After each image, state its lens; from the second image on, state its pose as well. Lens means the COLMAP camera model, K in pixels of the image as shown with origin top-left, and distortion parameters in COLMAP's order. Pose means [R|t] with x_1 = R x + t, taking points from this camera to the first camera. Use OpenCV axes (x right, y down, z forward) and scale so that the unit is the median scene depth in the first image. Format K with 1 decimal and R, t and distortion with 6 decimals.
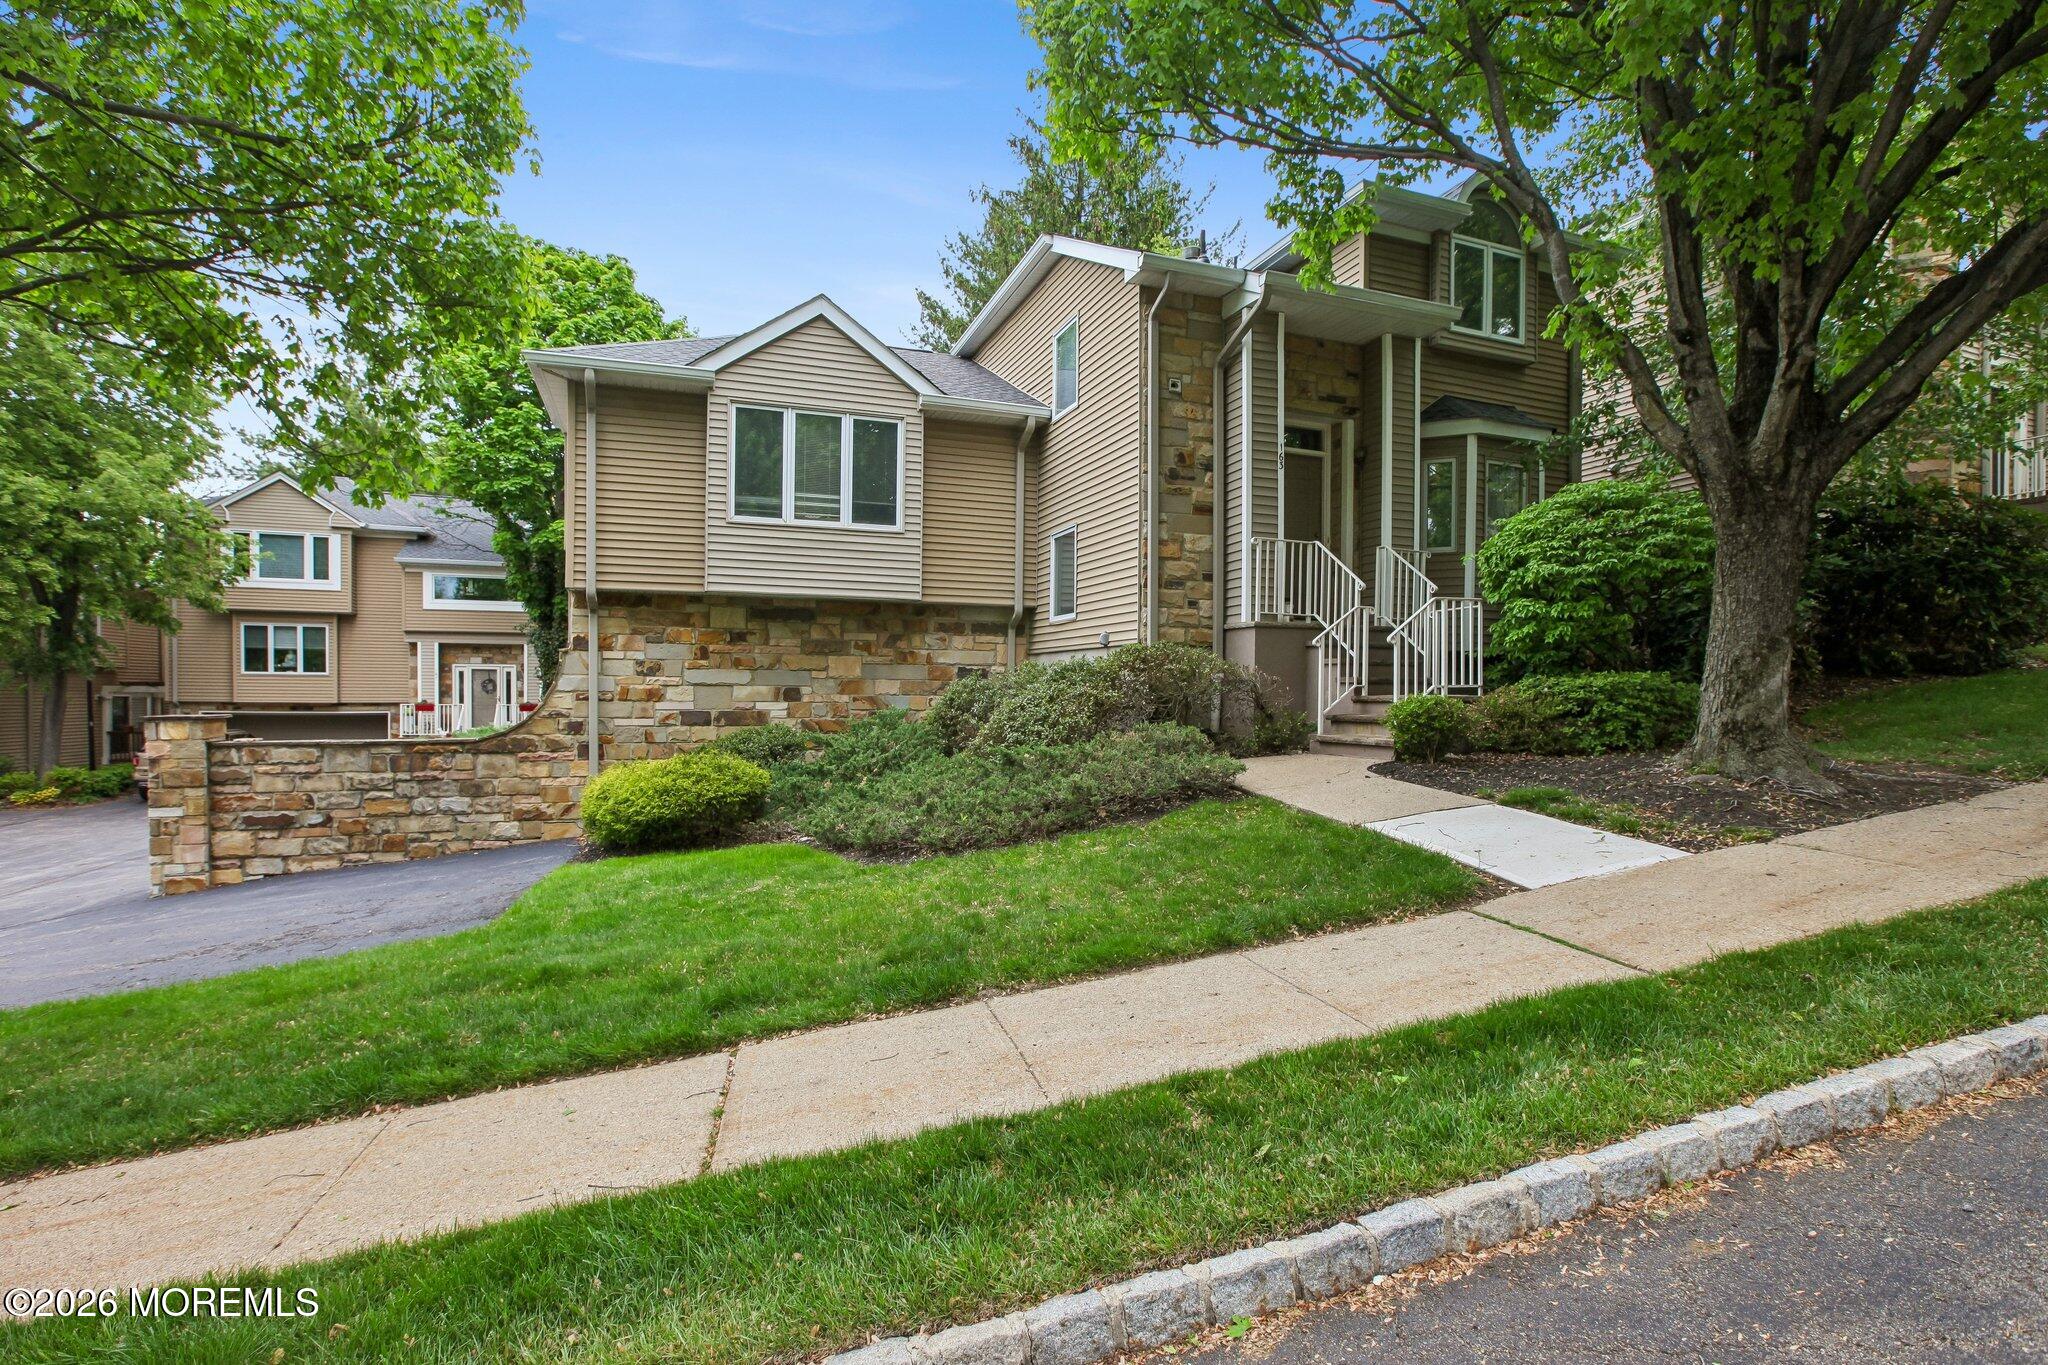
lens RADIAL K [[962.3, 0, 1027.0], [0, 962.3, 697.3], [0, 0, 1]] dist [-0.032135, 0.008315]
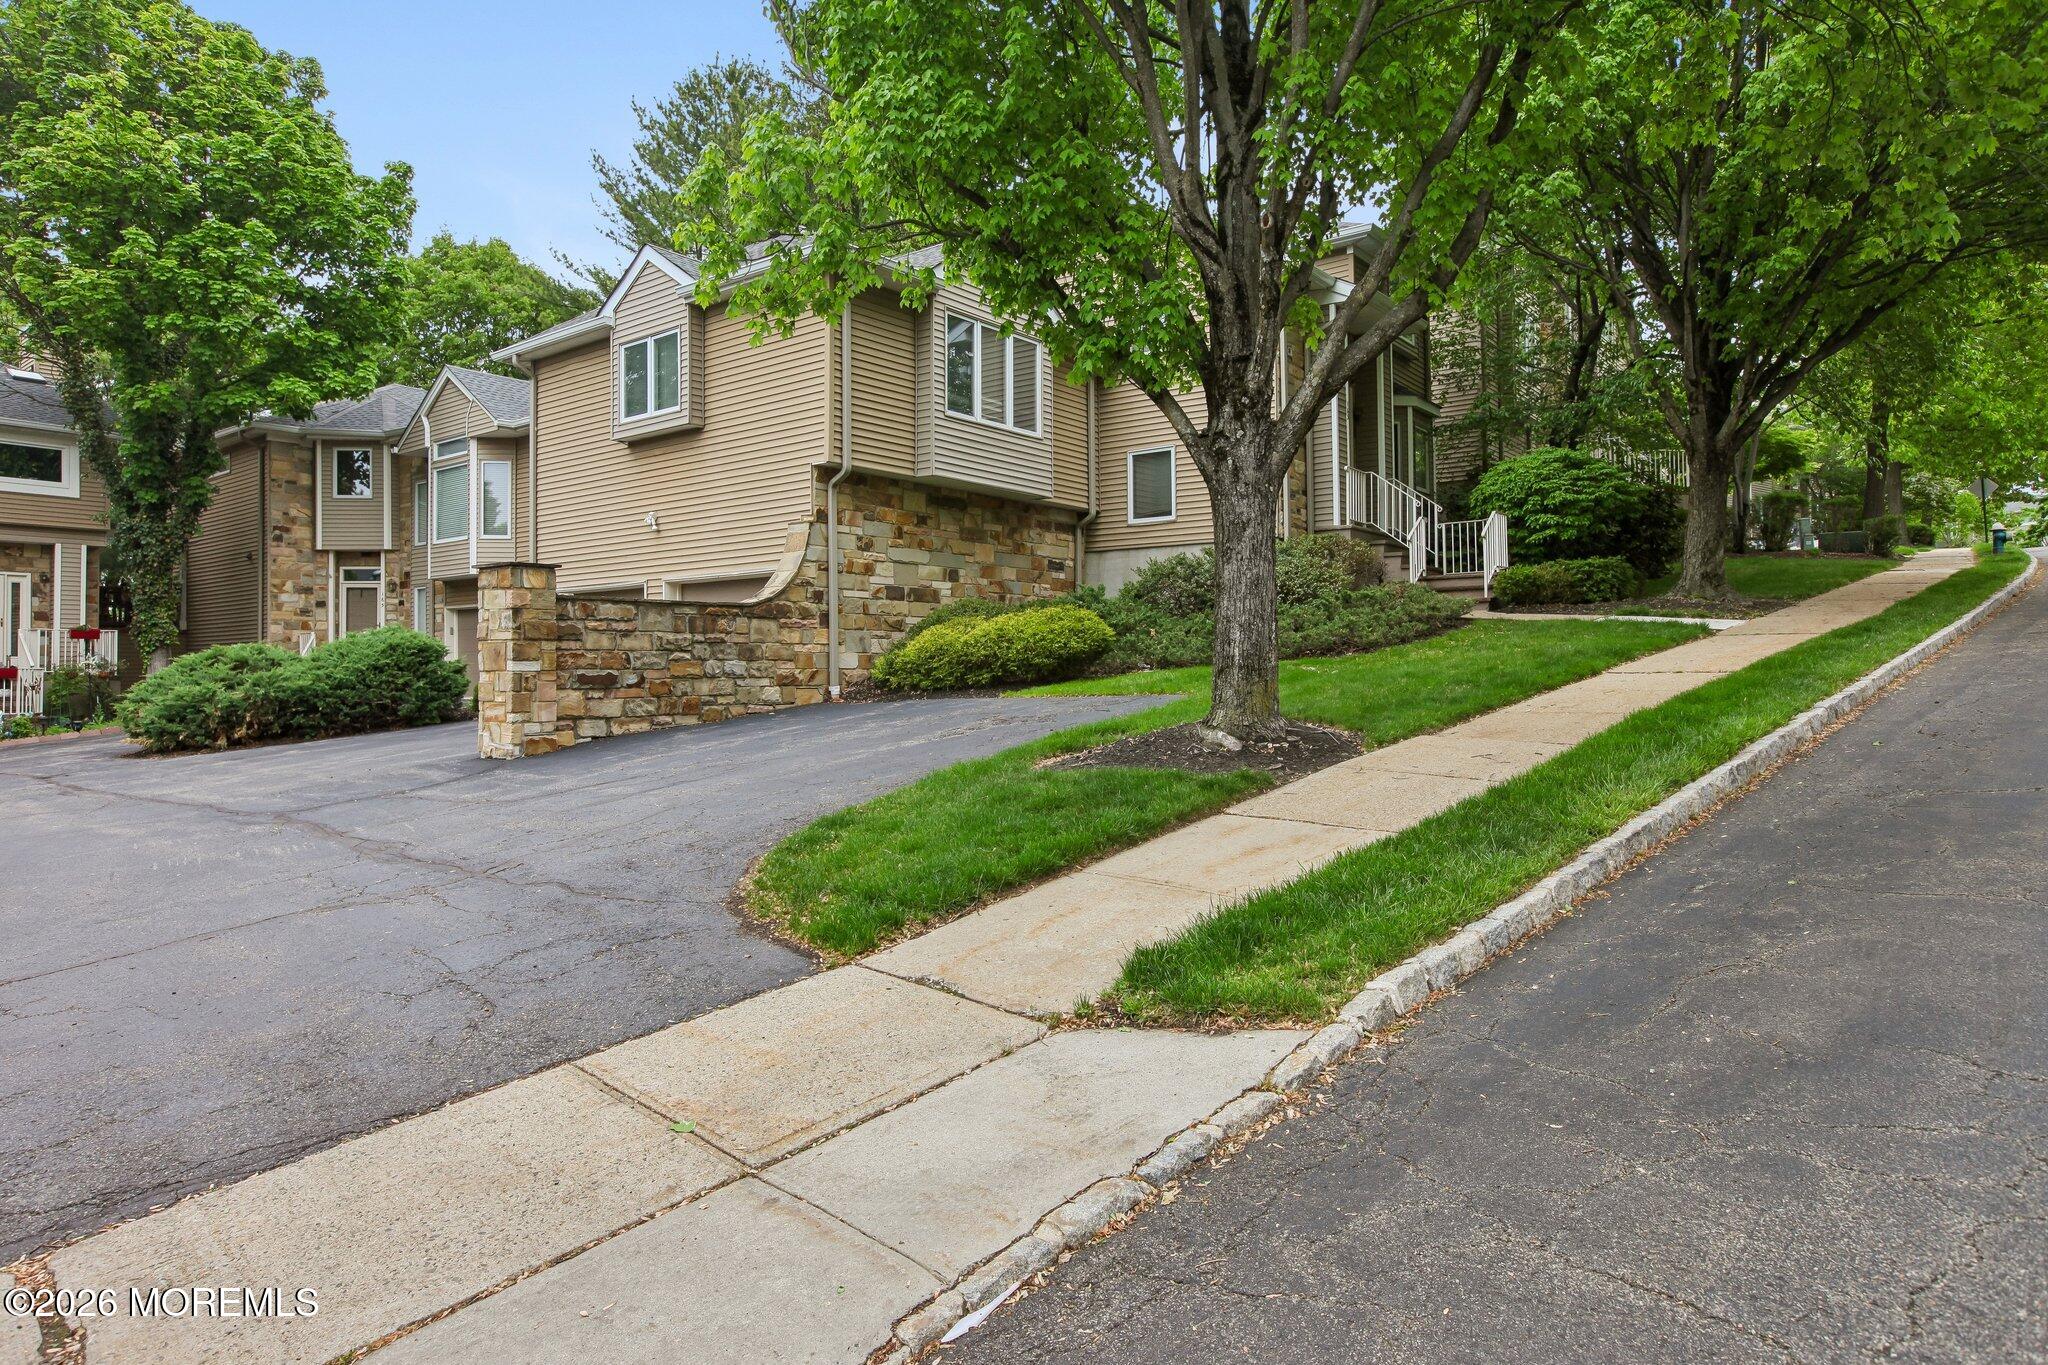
lens RADIAL K [[1144.9, 0, 1028.5], [0, 1144.9, 627.2], [0, 0, 1]] dist [-0.014910, -0.000489]
pose [[0.858823, 0.007468, 0.512218, -0.936144], [0.010709, 0.999413, -0.032527, 0.110461], [-0.512161, 0.033420, 0.858239, -0.185253]]
